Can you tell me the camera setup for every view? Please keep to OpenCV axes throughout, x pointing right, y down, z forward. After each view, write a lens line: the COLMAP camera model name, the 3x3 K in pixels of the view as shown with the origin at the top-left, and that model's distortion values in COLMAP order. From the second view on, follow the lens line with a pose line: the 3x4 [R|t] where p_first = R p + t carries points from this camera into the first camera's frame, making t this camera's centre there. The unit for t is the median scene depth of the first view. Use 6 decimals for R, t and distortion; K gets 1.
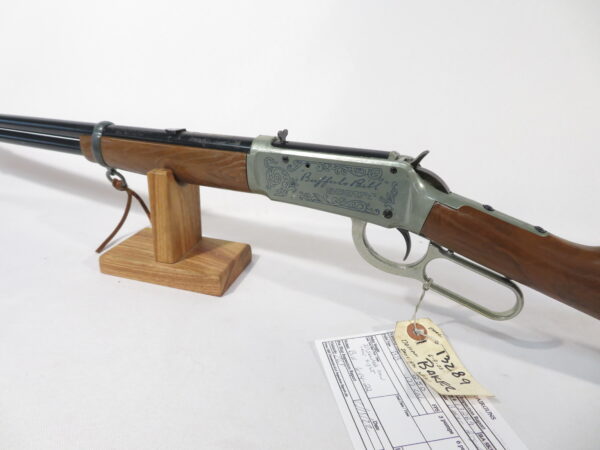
lens RADIAL K [[433.2, 0, 300.0], [0, 433.2, 225.0], [0, 0, 1]] dist [-0.007618, -0.003490]
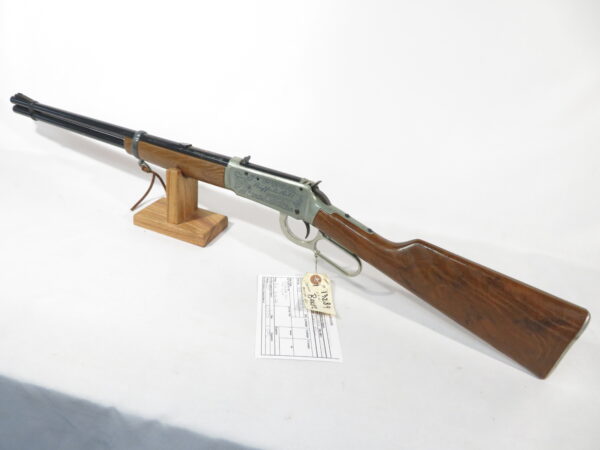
lens RADIAL K [[397.7, 0, 292.8], [0, 397.7, 226.1], [0, 0, 1]] dist [0.143762, -0.000488]
pose [[0.993428, 0.113593, -0.014073, 0.199521], [-0.111801, 0.989329, 0.093425, -0.111607], [0.024535, -0.091238, 0.995527, -0.624045]]
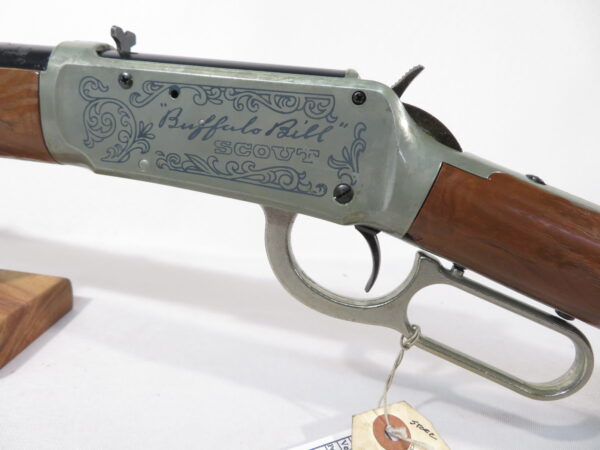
lens RADIAL K [[433.2, 0, 300.0], [0, 433.2, 225.0], [0, 0, 1]] dist [-0.007618, -0.003490]
pose [[0.962057, 0.017280, 0.272301, 0.022709], [0.014790, 0.993222, -0.115285, 0.059776], [-0.272448, 0.114938, 0.955281, 0.512454]]
